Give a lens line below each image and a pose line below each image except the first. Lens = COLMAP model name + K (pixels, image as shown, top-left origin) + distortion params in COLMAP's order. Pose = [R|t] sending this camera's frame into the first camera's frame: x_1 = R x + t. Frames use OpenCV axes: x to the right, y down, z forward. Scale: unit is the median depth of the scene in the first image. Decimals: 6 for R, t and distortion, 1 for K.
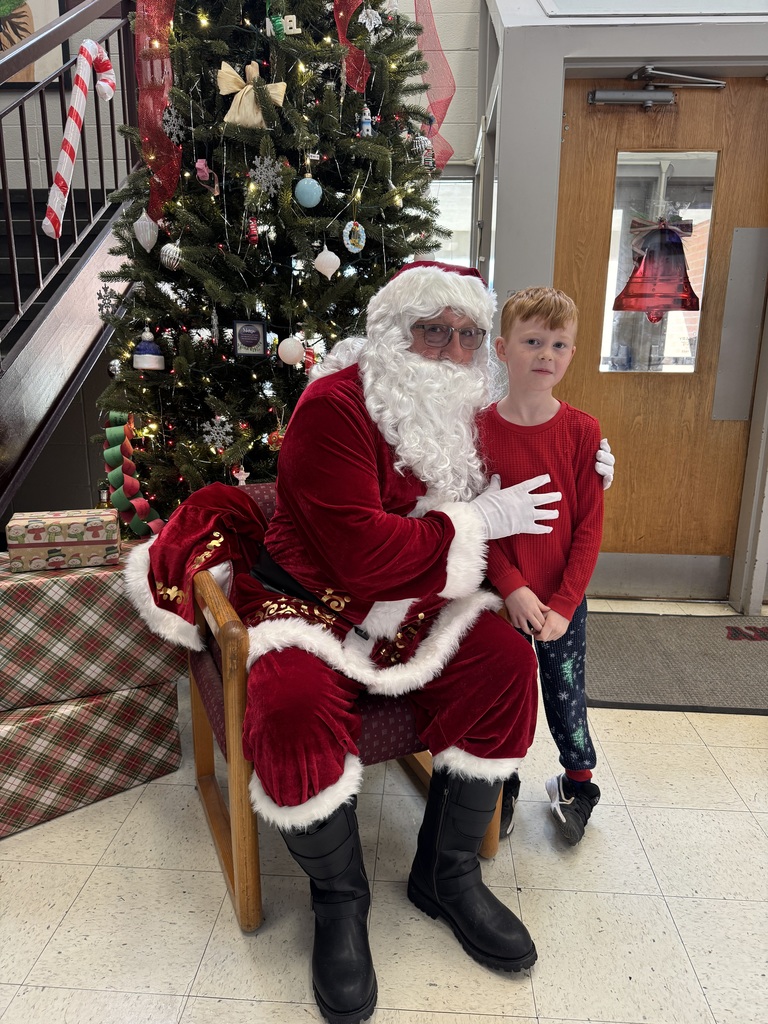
lens RADIAL K [[728.3, 0, 387.2], [0, 728.3, 516.7], [0, 0, 1]] dist [-0.004995, -0.005783]
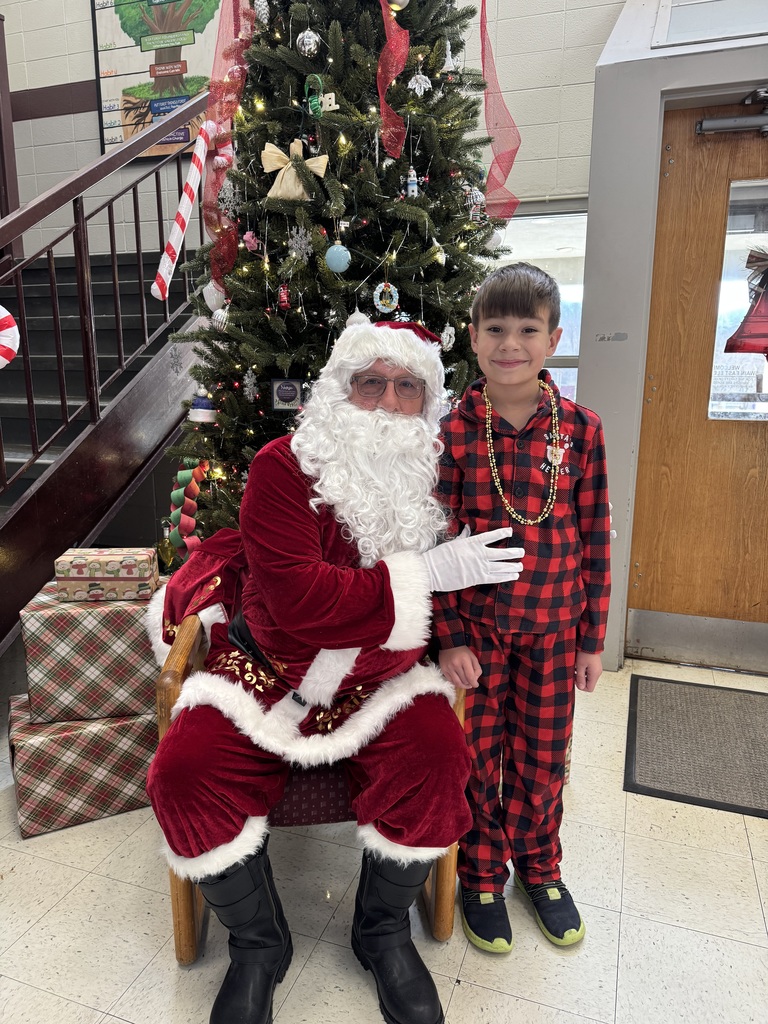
lens RADIAL K [[726.8, 0, 382.4], [0, 726.8, 511.5], [0, 0, 1]] dist [0.002498, -0.012503]
pose [[0.959497, 0.049955, -0.277254, 0.246230], [-0.059994, 0.997810, -0.027839, -0.052735], [0.275256, 0.043345, 0.960393, 0.026621]]
